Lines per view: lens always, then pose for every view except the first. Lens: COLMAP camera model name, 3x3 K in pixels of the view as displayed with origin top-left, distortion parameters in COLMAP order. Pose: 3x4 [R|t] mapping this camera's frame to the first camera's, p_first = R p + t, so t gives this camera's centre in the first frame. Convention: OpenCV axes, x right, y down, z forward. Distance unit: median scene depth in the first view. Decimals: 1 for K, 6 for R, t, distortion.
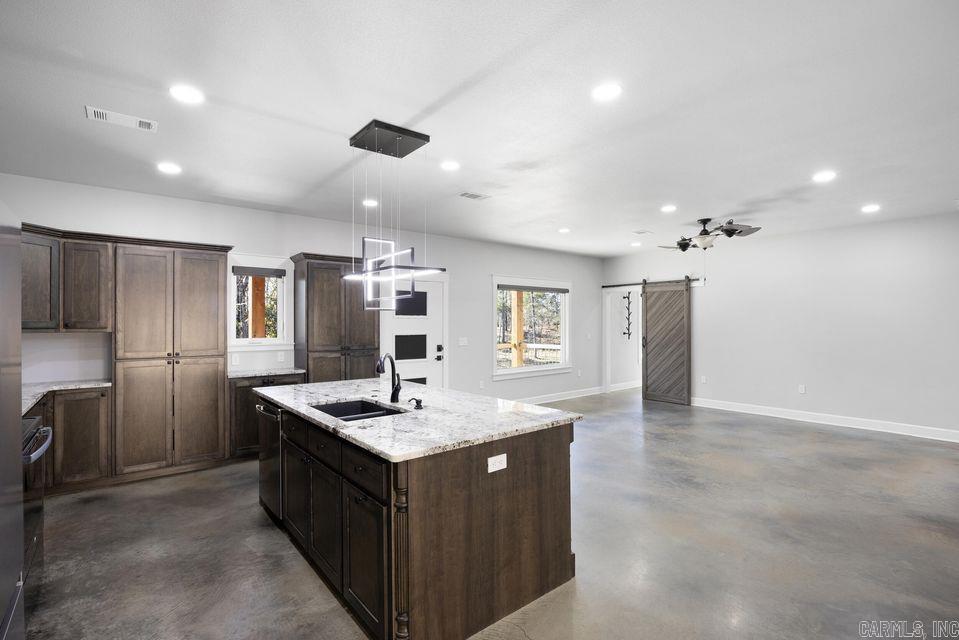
lens RADIAL K [[431.4, 0, 472.0], [0, 431.4, 320.8], [0, 0, 1]] dist [0.001463, -0.002388]
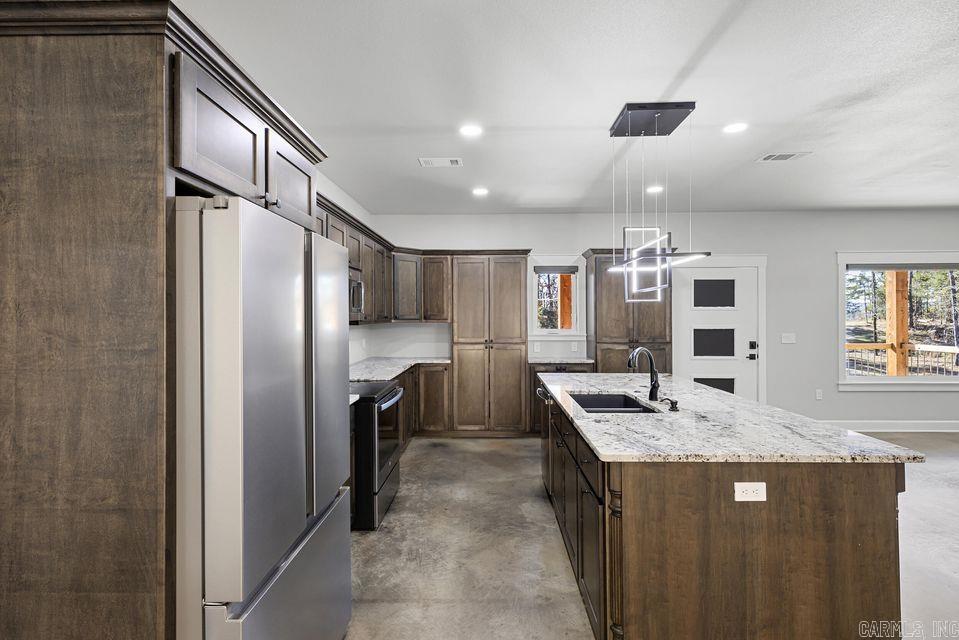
lens RADIAL K [[431.4, 0, 492.9], [0, 431.4, 313.4], [0, 0, 1]] dist [0.001463, -0.002388]
pose [[0.776252, -0.004238, -0.630409, 0.111183], [0.004428, 0.999989, -0.001270, 0.000590], [0.630407, -0.001805, 0.776262, 0.050847]]
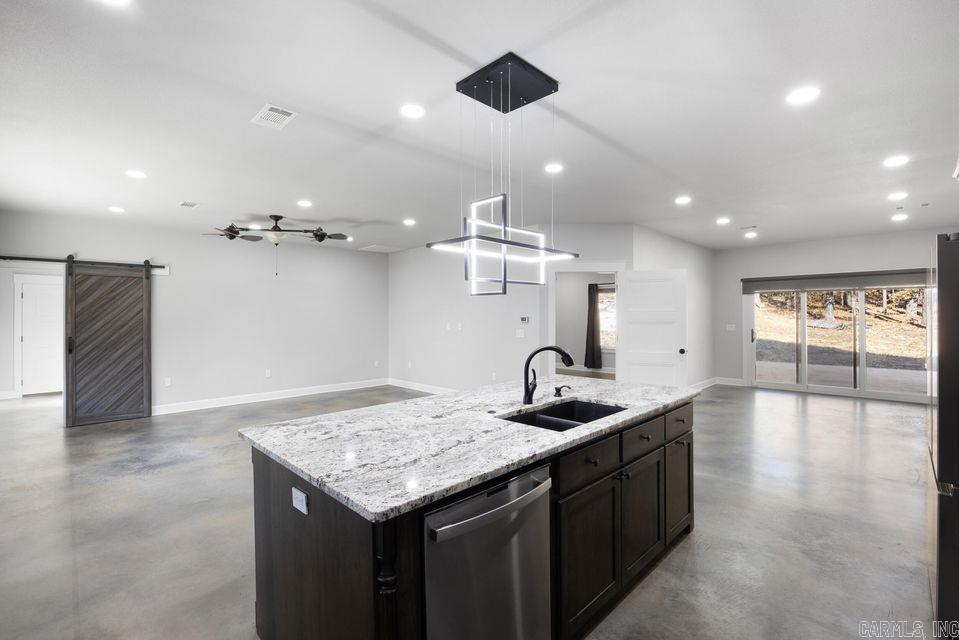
lens RADIAL K [[431.4, 0, 480.0], [0, 431.4, 318.3], [0, 0, 1]] dist [0.001463, -0.002388]
pose [[-0.097467, -0.003799, 0.995232, -0.824870], [0.002750, 0.999988, 0.004086, 0.010496], [-0.995235, 0.003135, -0.097455, 0.946191]]
